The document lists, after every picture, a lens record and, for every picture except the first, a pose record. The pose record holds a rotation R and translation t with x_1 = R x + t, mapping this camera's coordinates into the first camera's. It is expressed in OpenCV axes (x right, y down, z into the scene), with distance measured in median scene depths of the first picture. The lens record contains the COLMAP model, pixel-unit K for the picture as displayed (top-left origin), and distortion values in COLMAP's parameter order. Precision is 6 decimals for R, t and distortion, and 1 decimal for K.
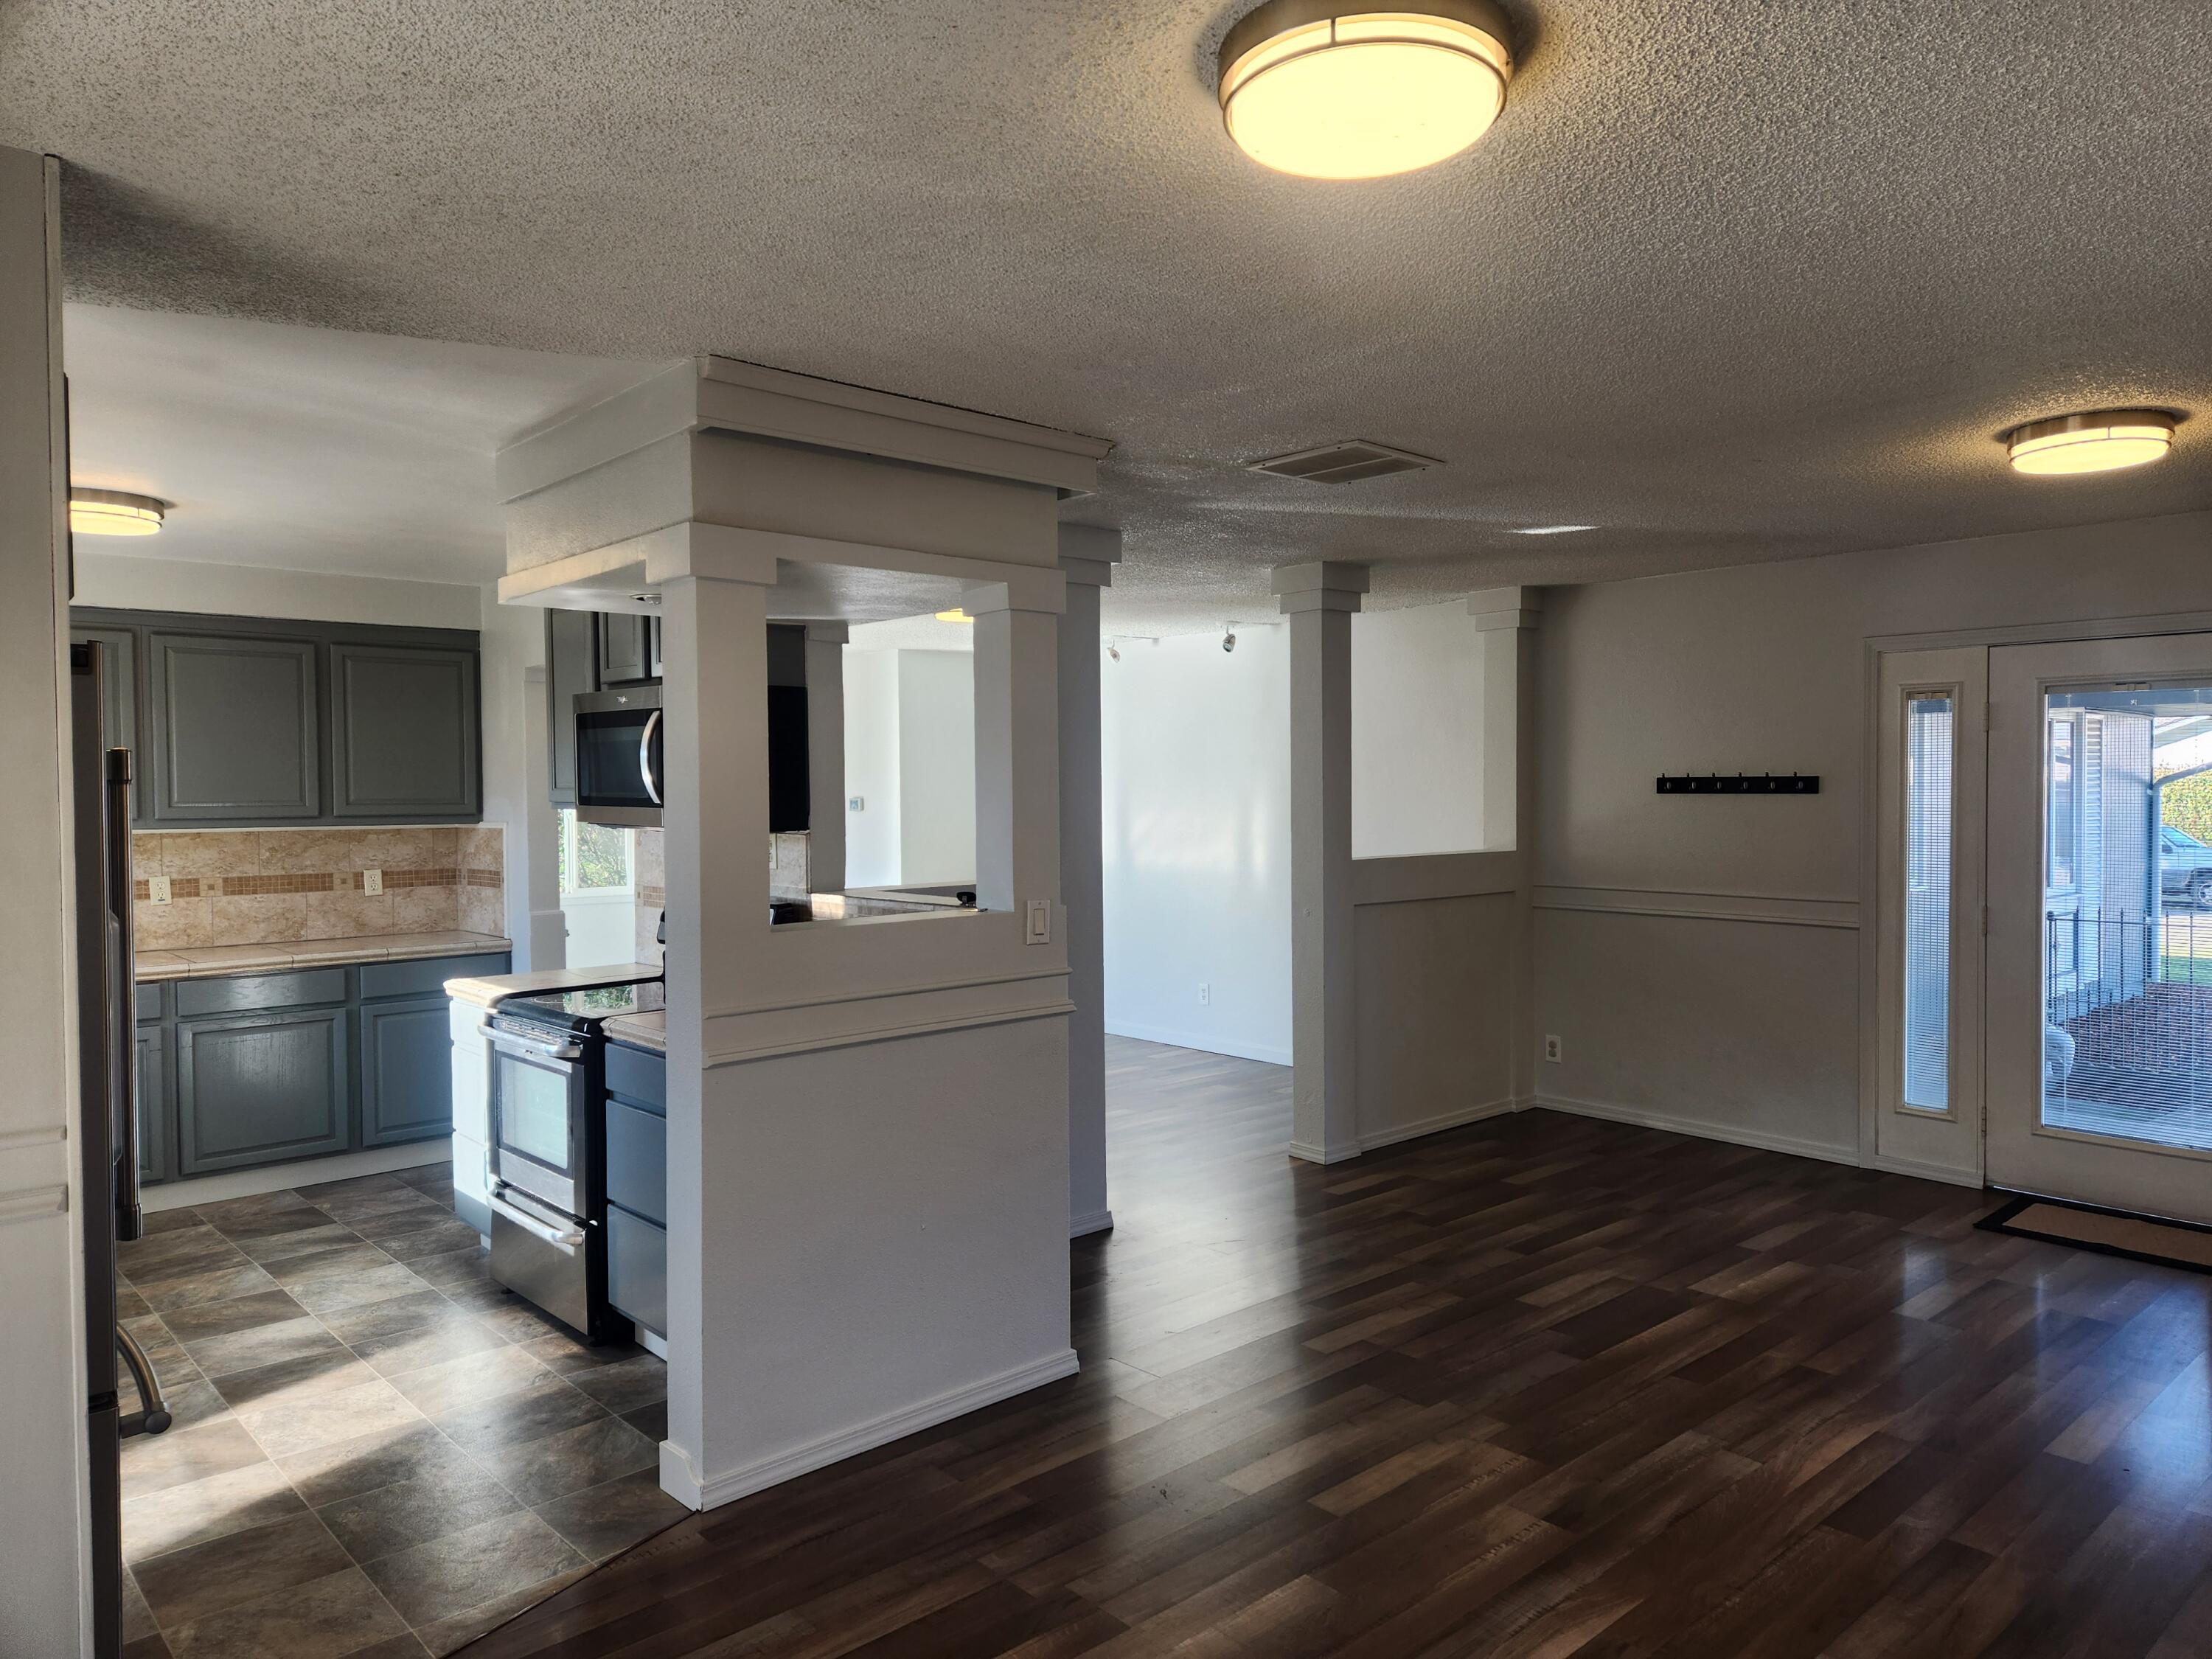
lens RADIAL K [[1498.0, 0, 1140.4], [0, 1498.0, 834.7], [0, 0, 1]] dist [0.082351, -0.072332]
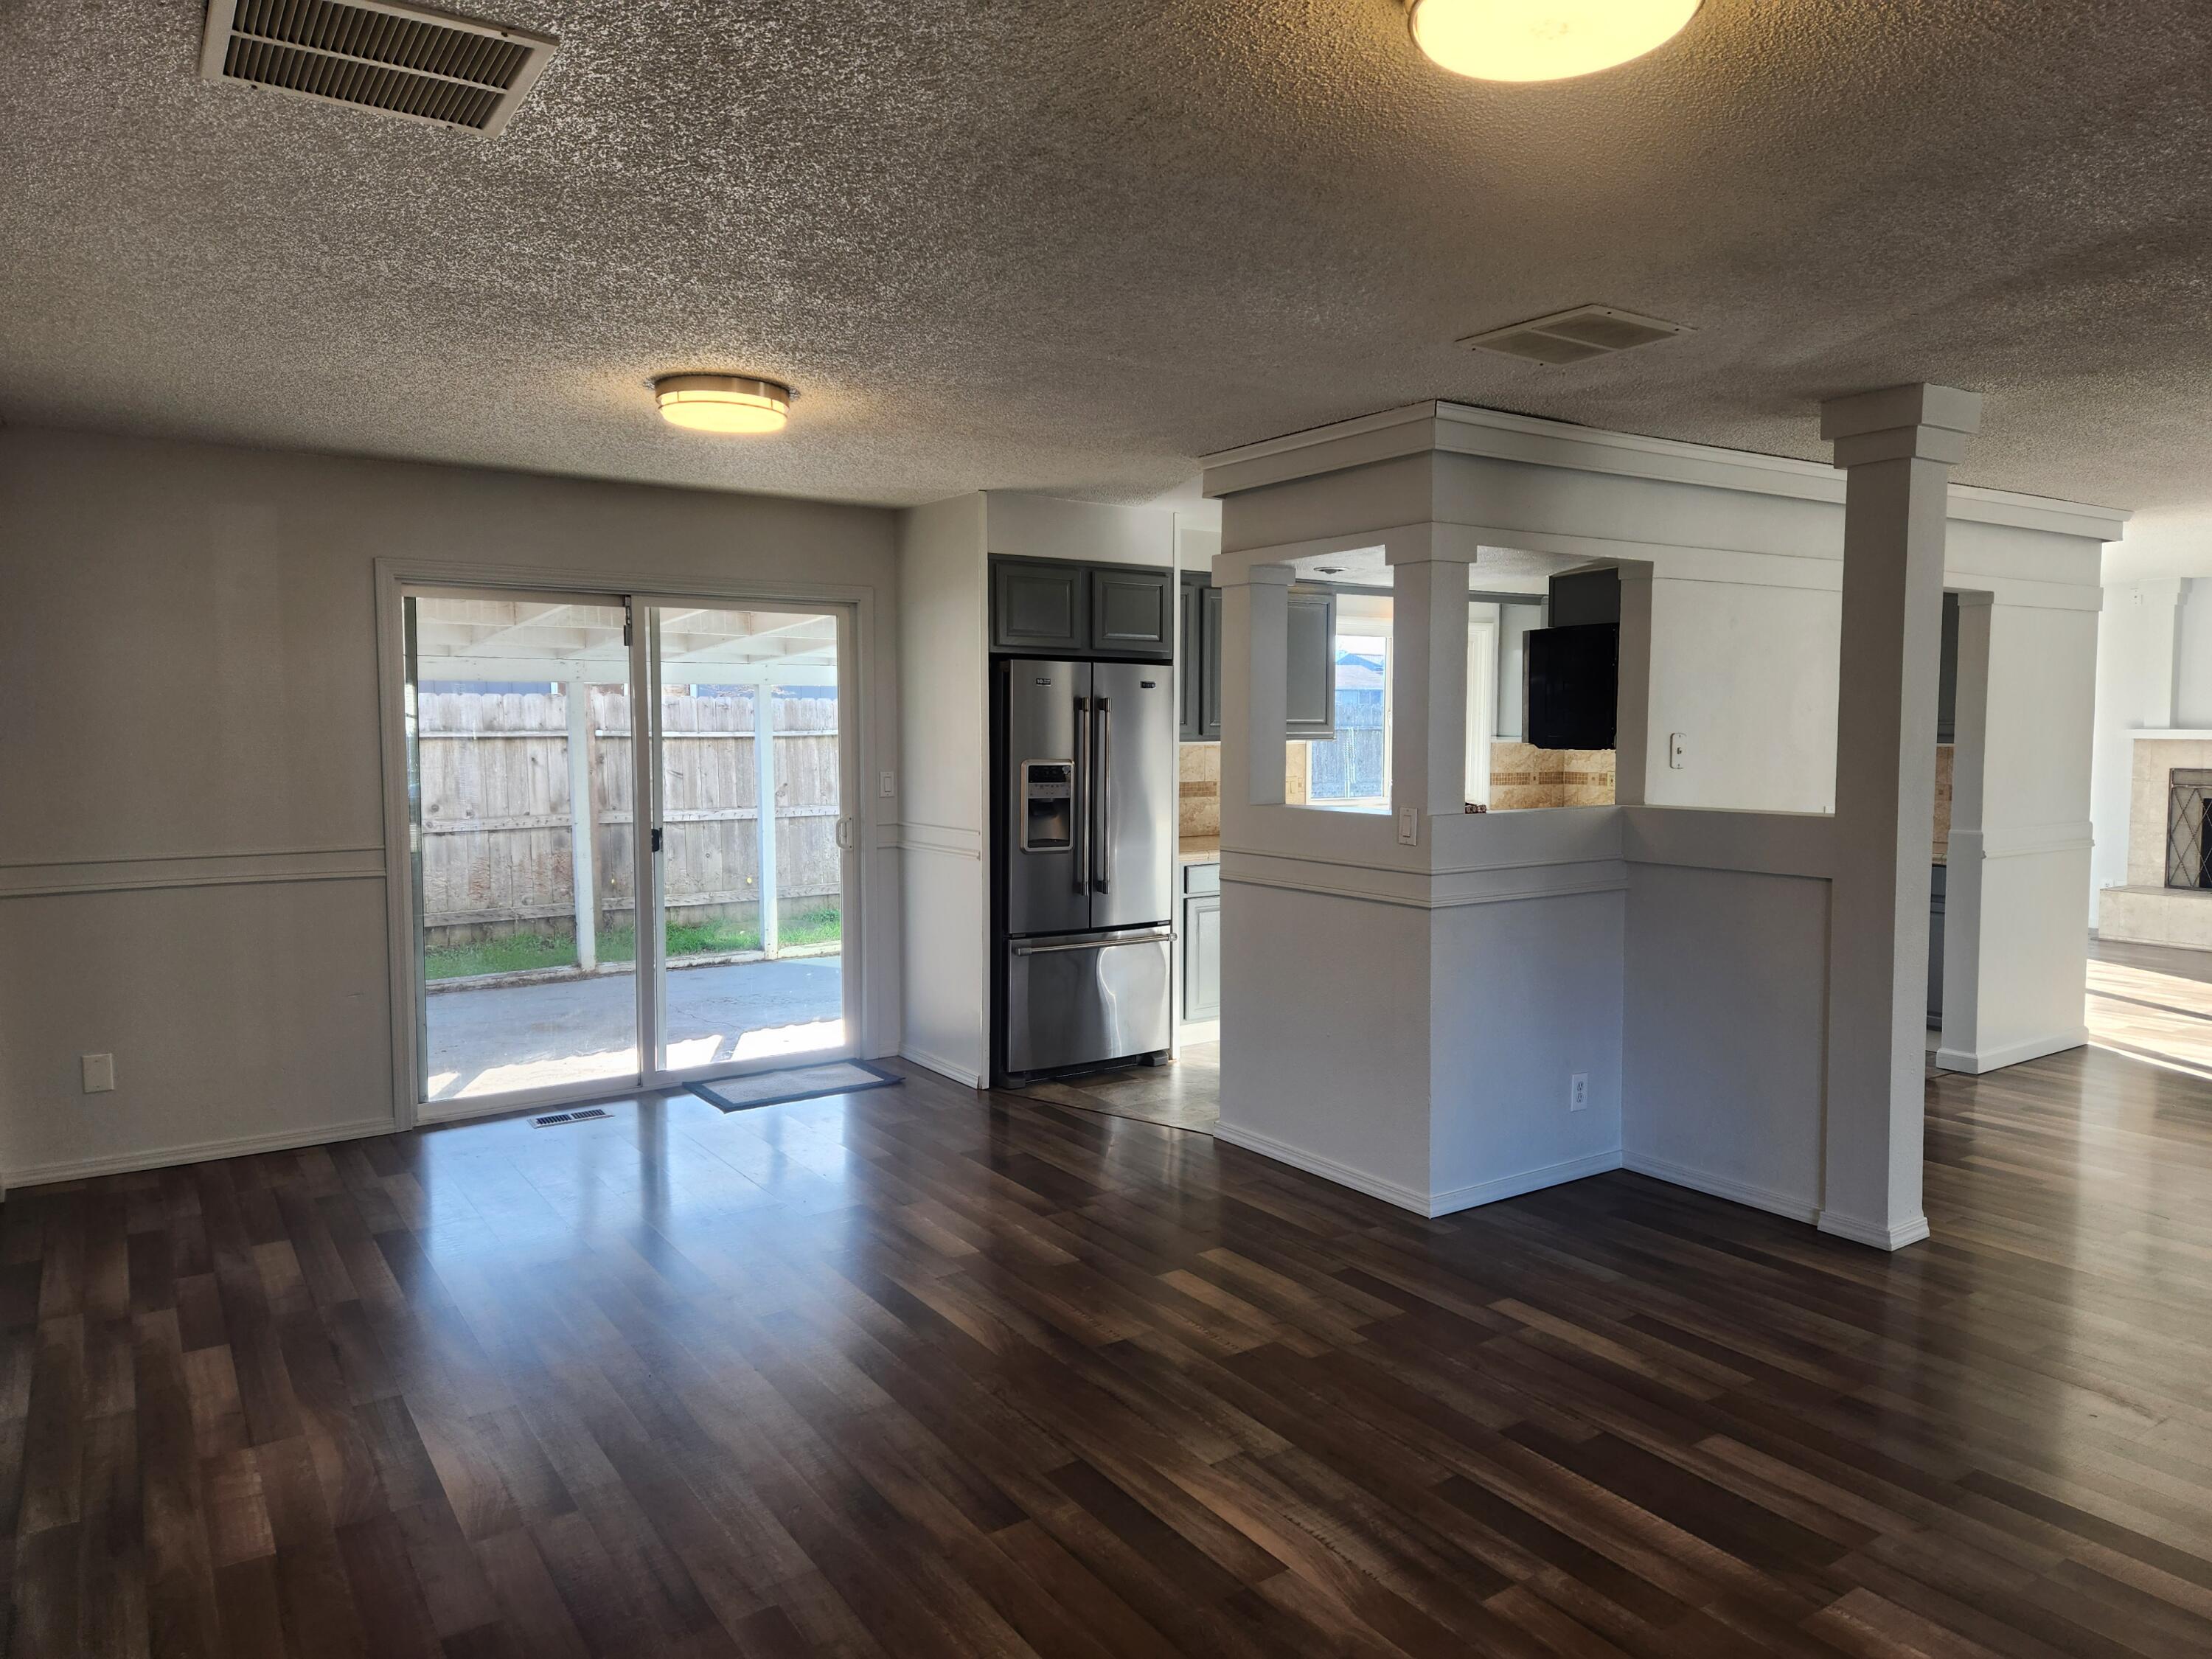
lens RADIAL K [[1467.2, 0, 1112.8], [0, 1467.2, 819.2], [0, 0, 1]] dist [0.093708, -0.080567]
pose [[-0.157387, 0.073104, -0.984828, 0.733865], [-0.030961, 0.996401, 0.078911, -0.020262], [0.987052, 0.042911, -0.154557, 0.622382]]
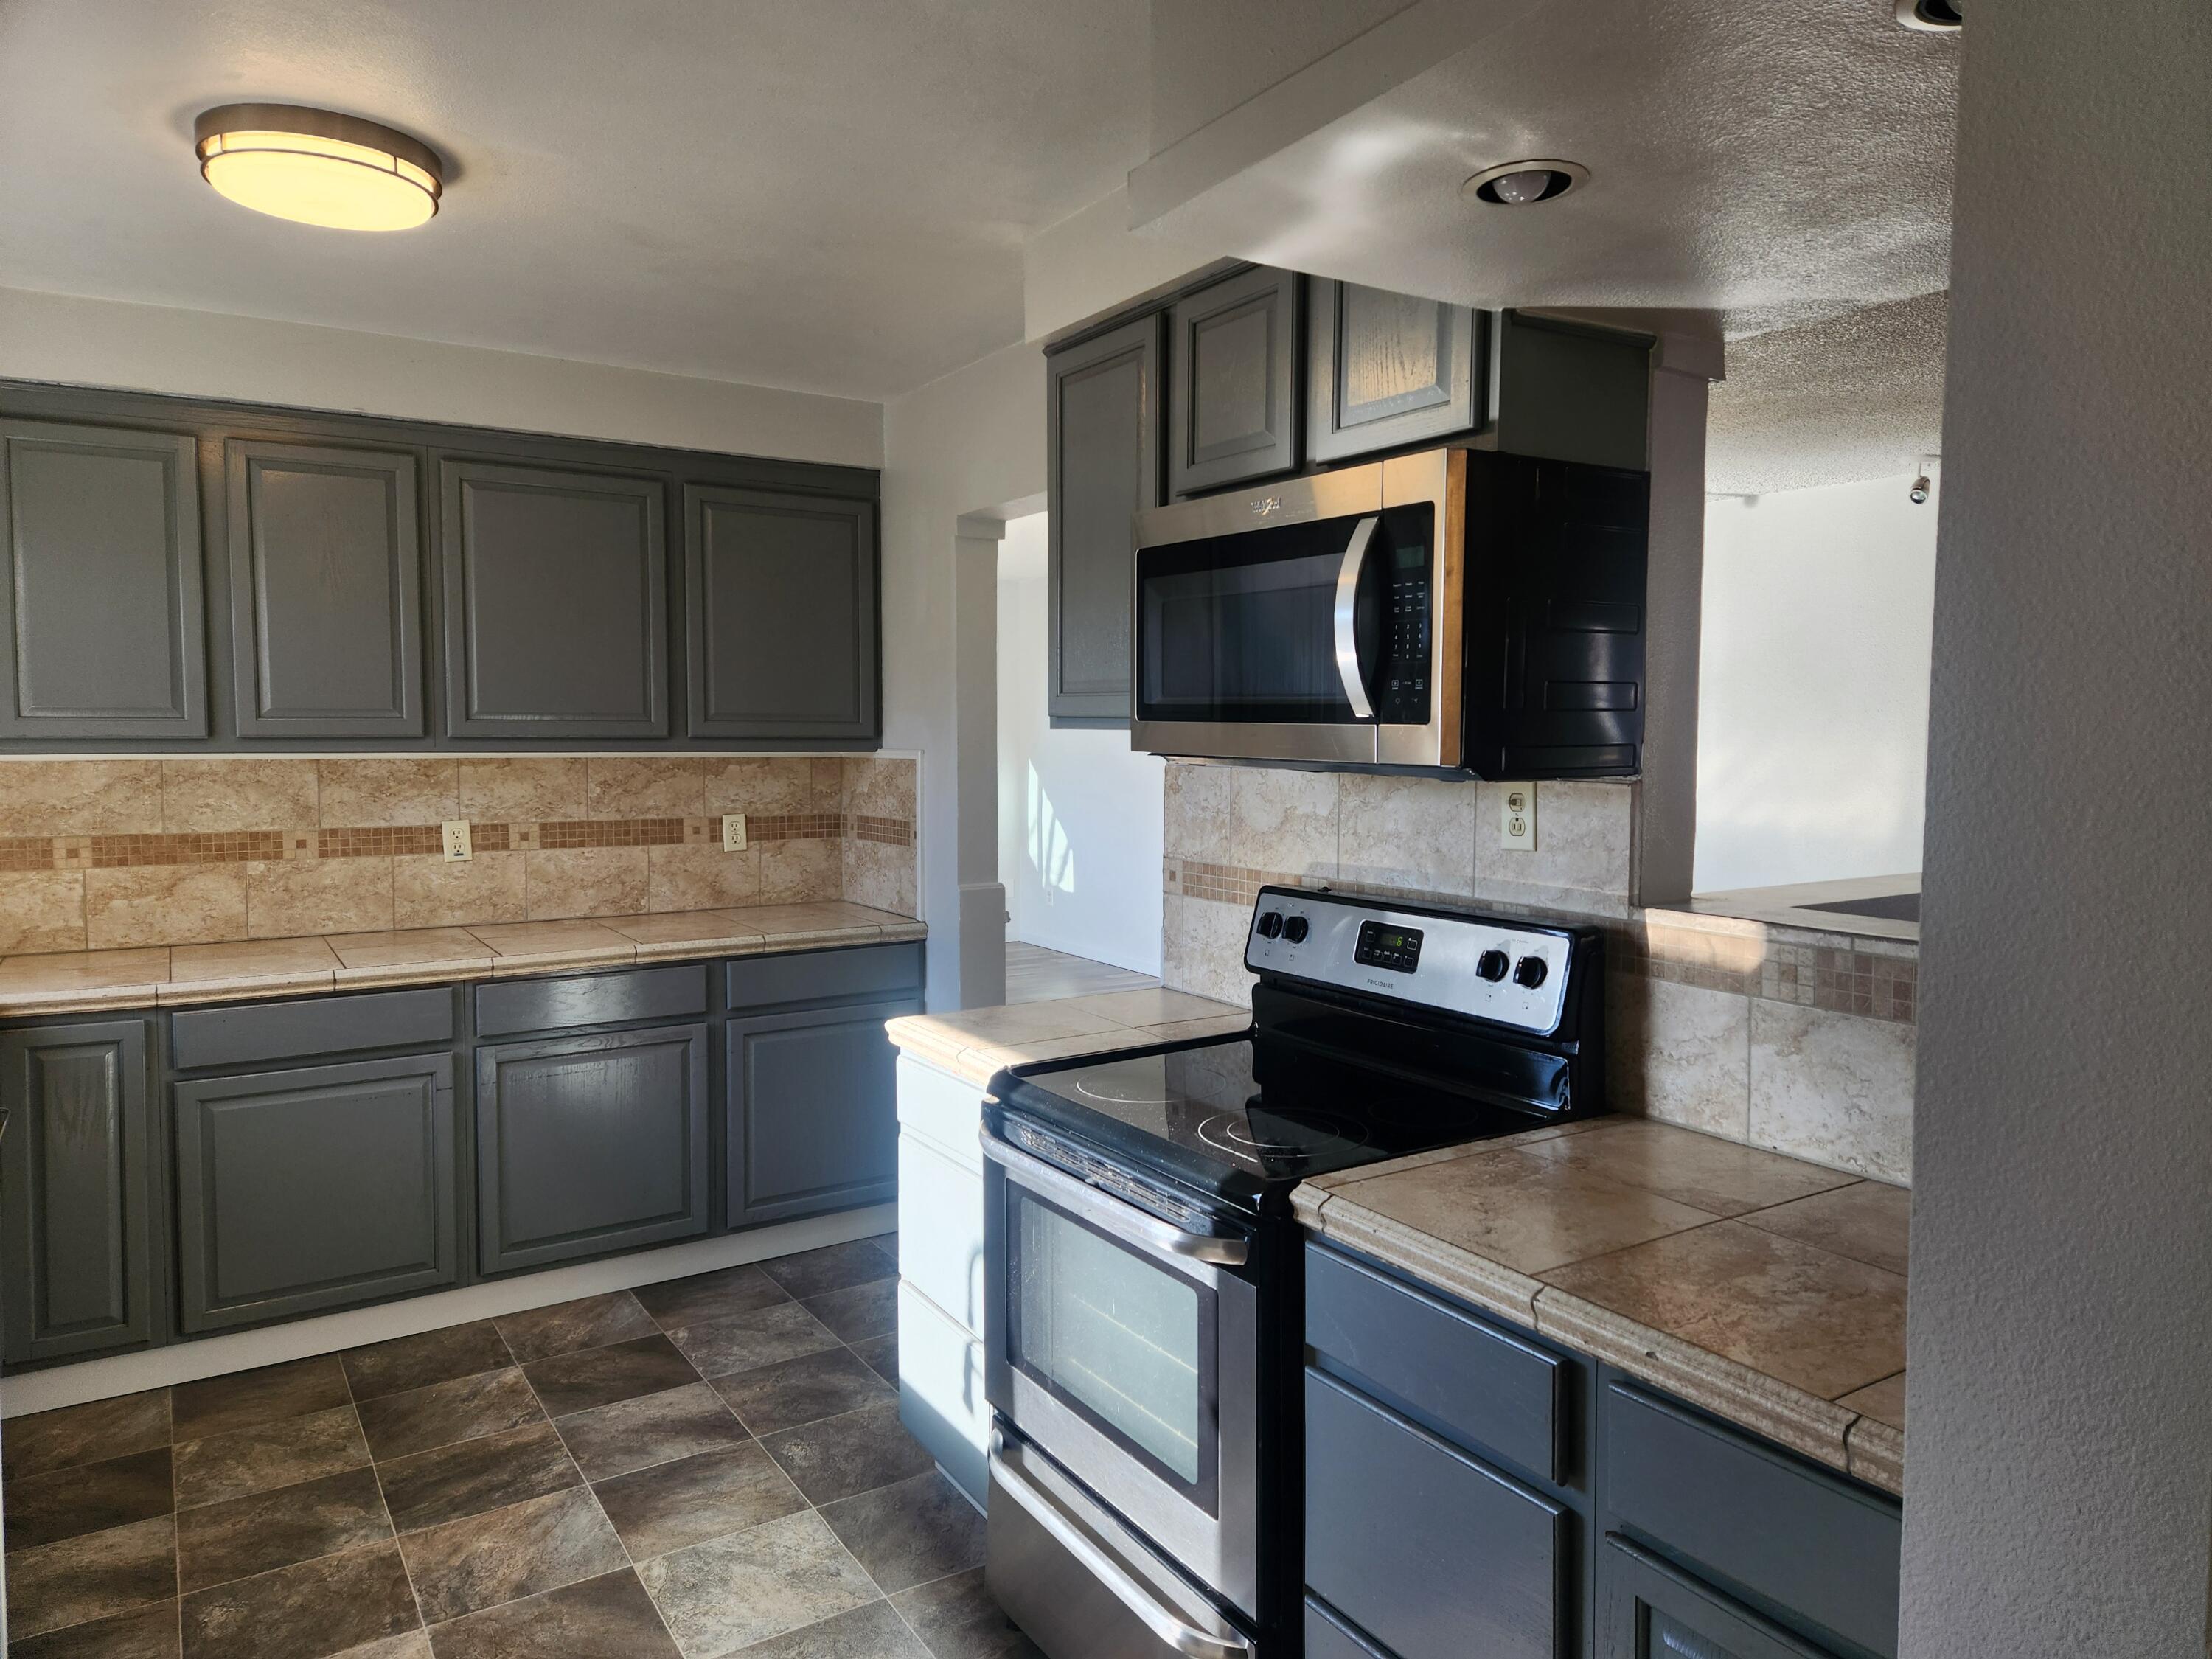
lens RADIAL K [[1467.2, 0, 1112.8], [0, 1467.2, 819.2], [0, 0, 1]] dist [0.093708, -0.080567]
pose [[0.985256, 0.022560, -0.169592, -0.242221], [-0.016746, 0.999225, 0.035635, -0.002403], [0.170264, -0.032270, 0.984870, 0.401023]]
